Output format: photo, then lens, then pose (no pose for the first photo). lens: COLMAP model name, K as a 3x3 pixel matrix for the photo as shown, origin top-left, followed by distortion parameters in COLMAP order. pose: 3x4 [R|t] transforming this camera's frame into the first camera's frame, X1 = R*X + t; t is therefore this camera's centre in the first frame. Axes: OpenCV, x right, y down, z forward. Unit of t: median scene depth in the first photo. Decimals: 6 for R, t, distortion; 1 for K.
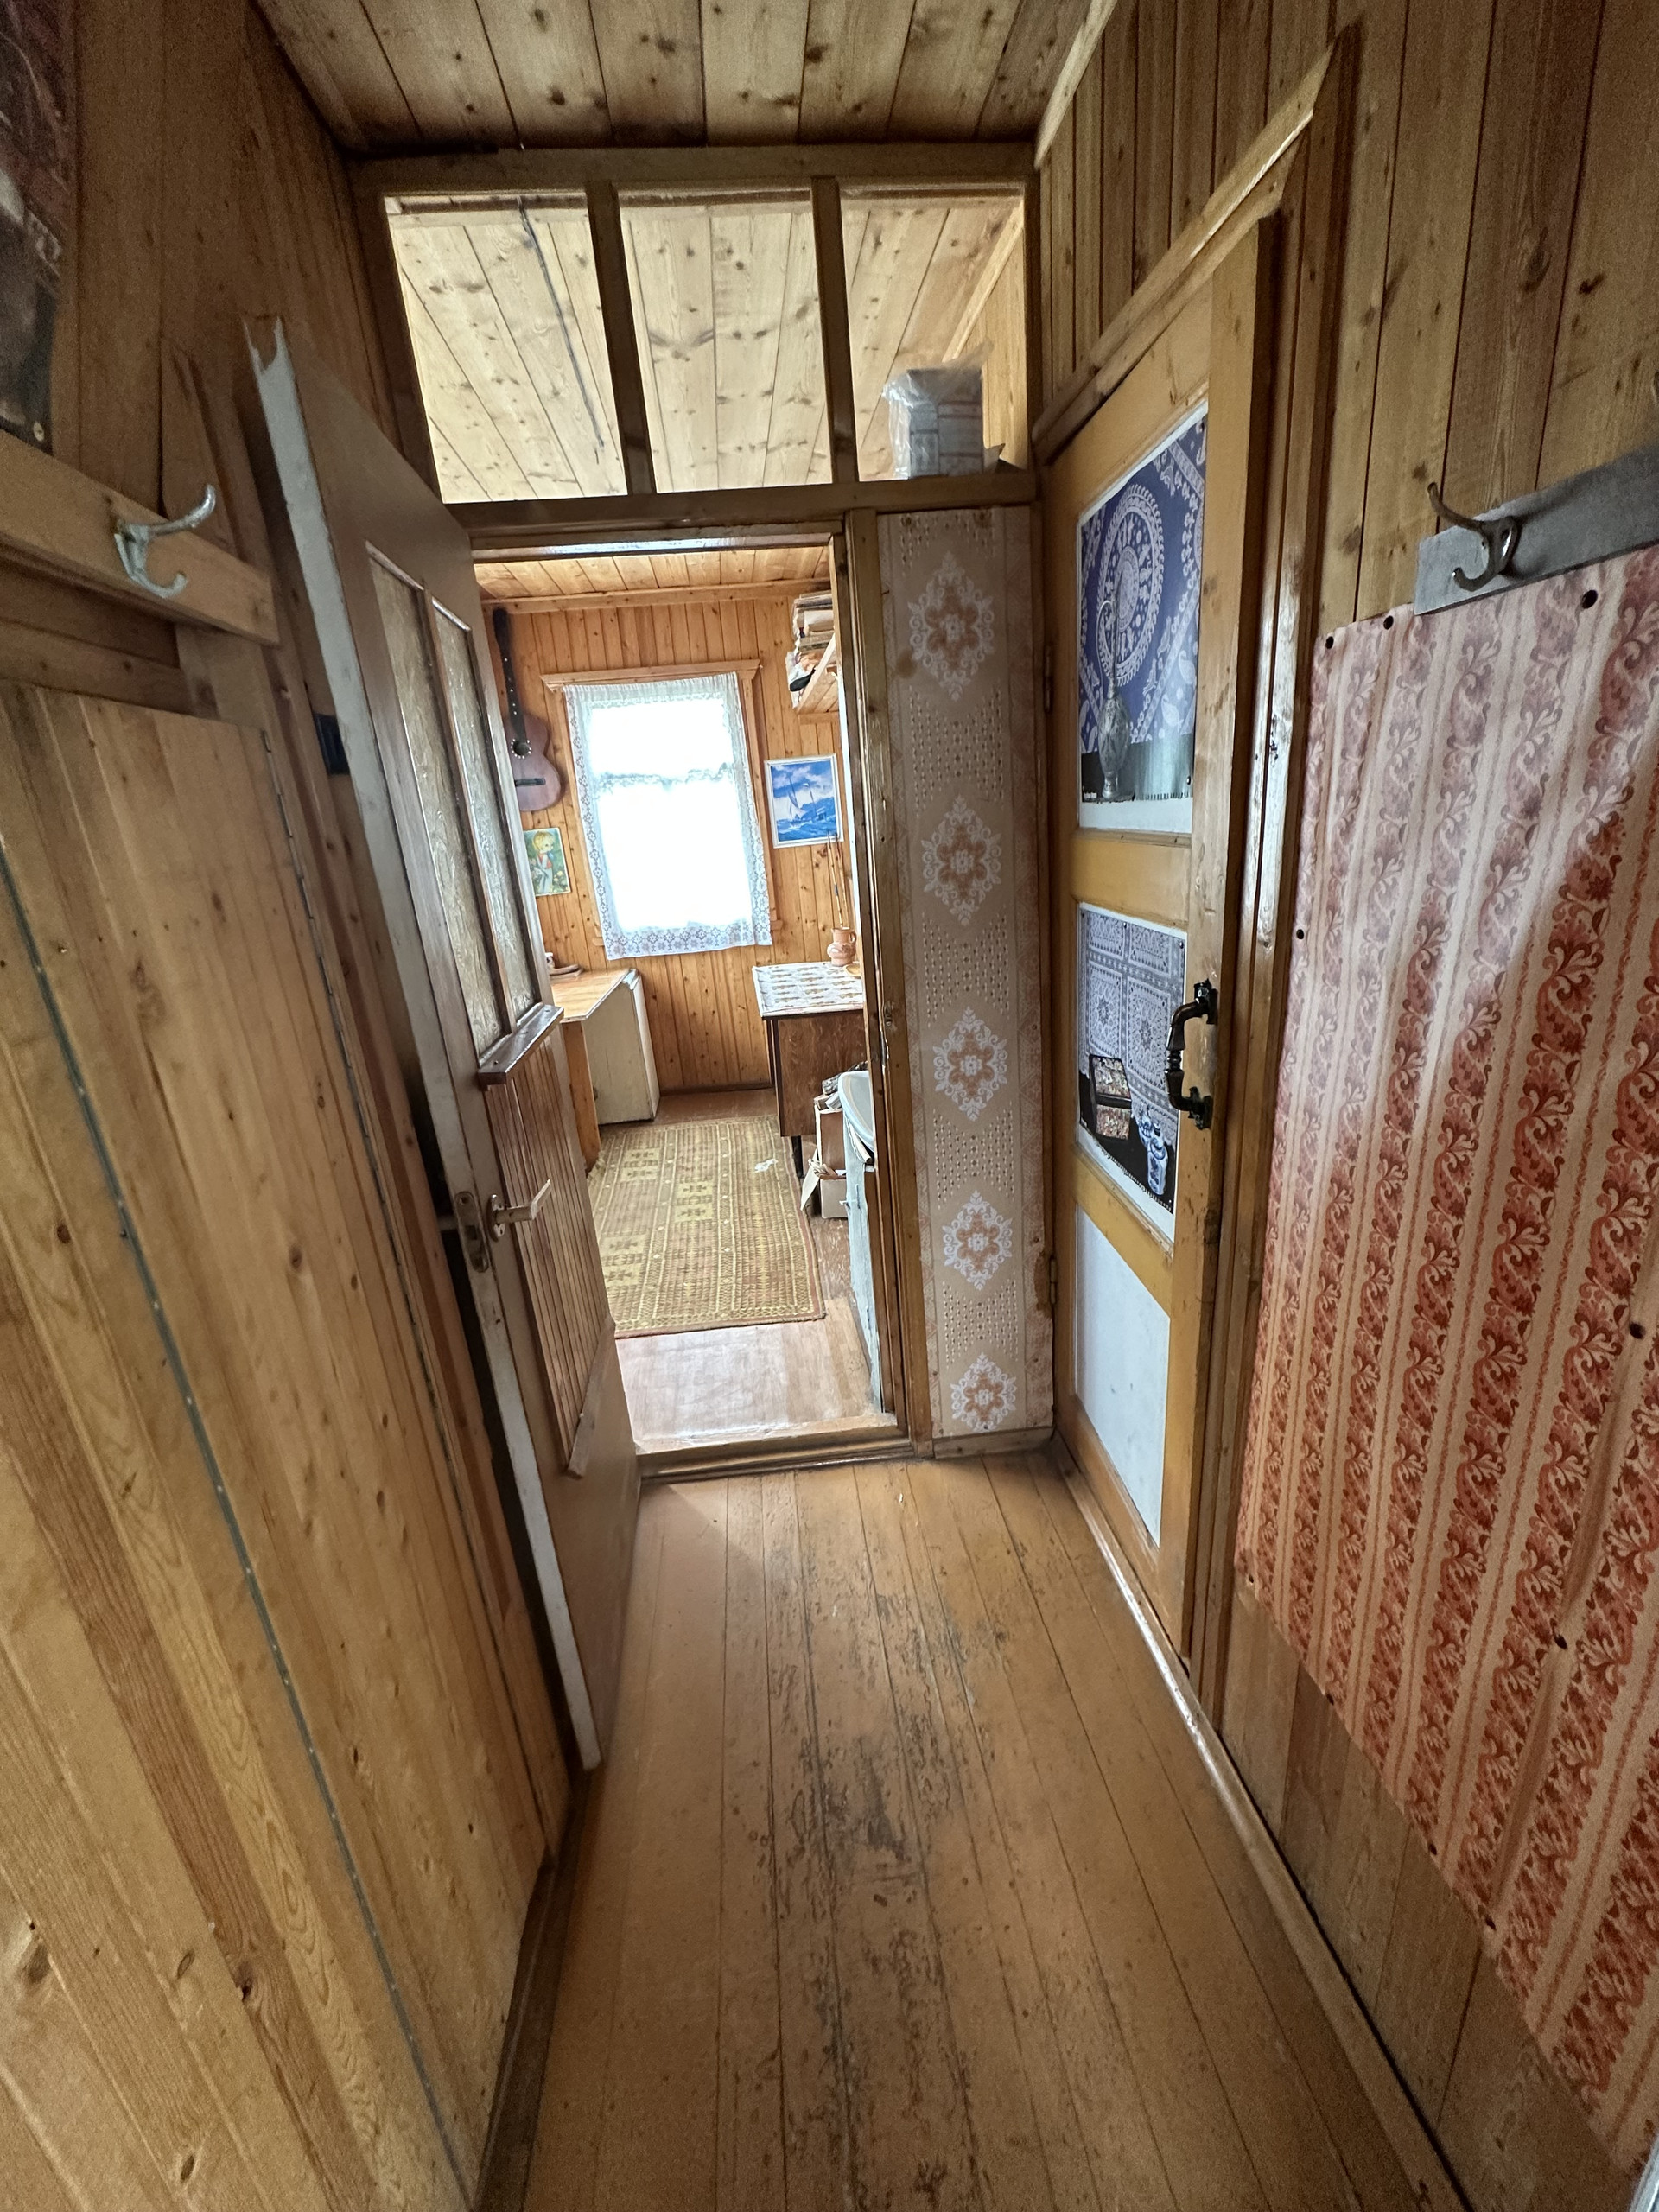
lens RADIAL K [[900.7, 0, 830.1], [0, 900.7, 1103.7], [0, 0, 1]] dist [-0.000263, -0.000044]
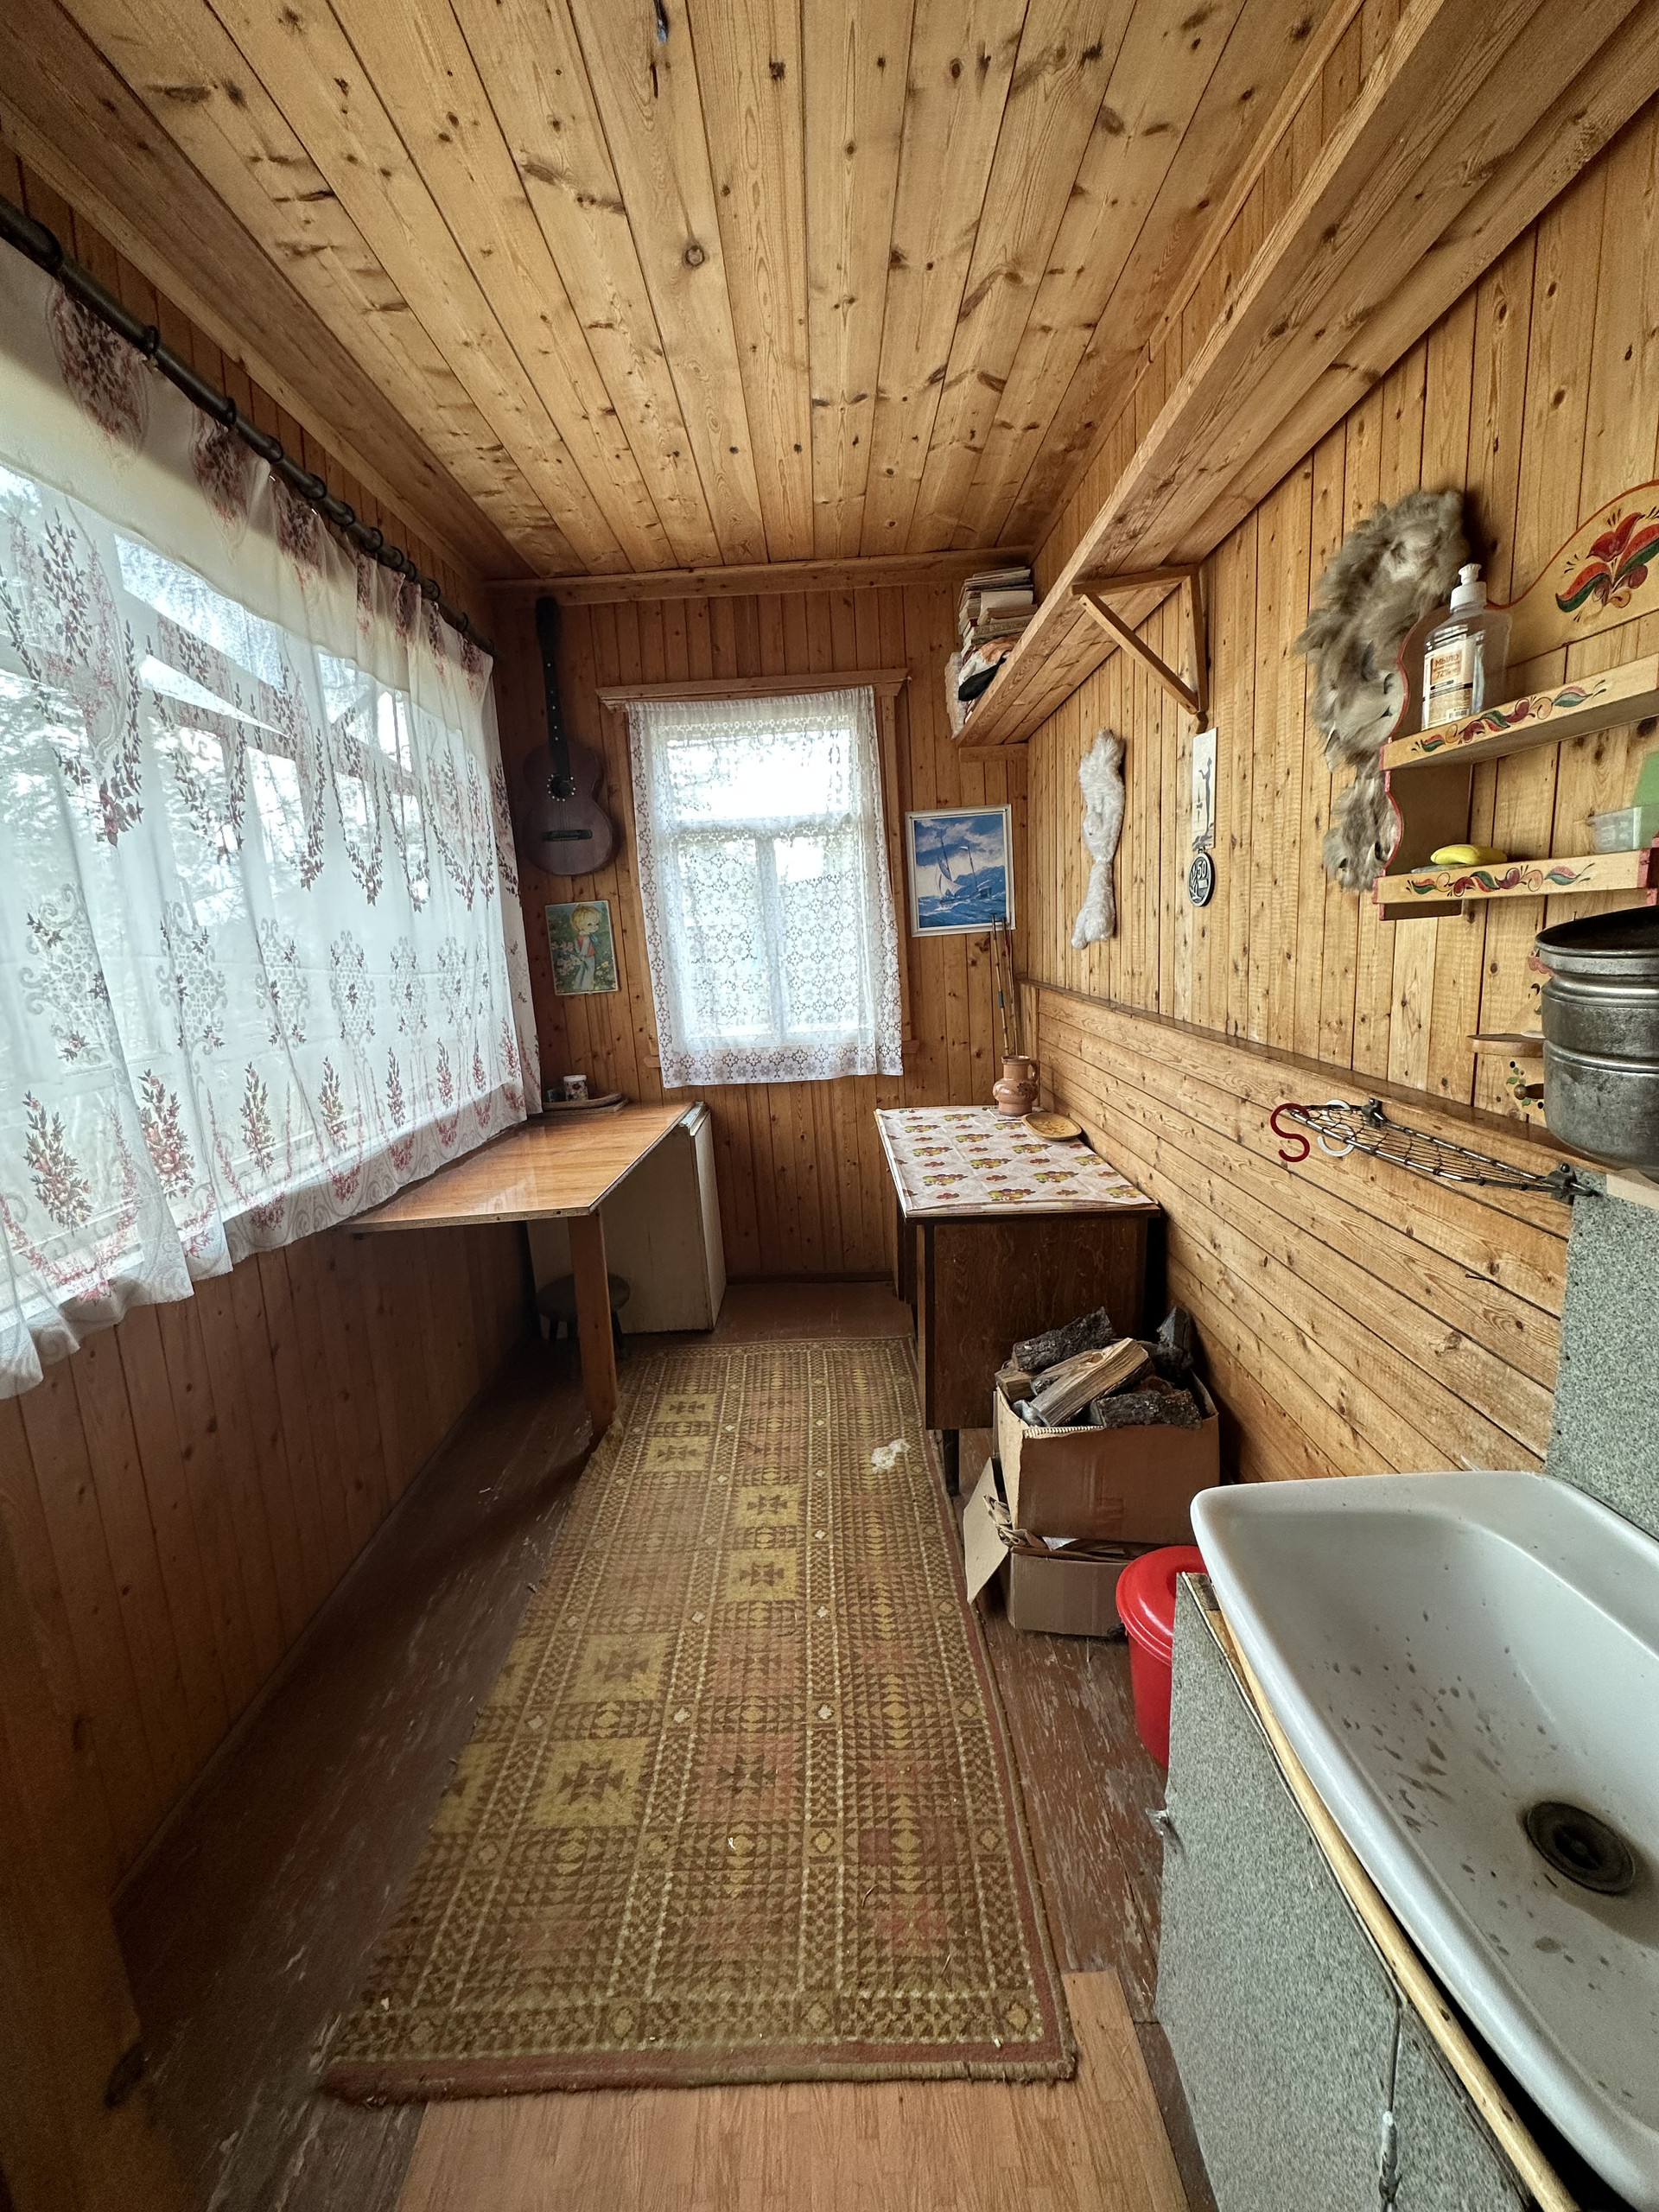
lens RADIAL K [[900.7, 0, 827.0], [0, 900.7, 1097.9], [0, 0, 1]] dist [-0.000263, -0.000044]
pose [[0.994374, 0.040904, -0.097705, -0.056677], [-0.052948, 0.990863, -0.124045, -0.076269], [0.091739, 0.128521, 0.987455, 0.342895]]
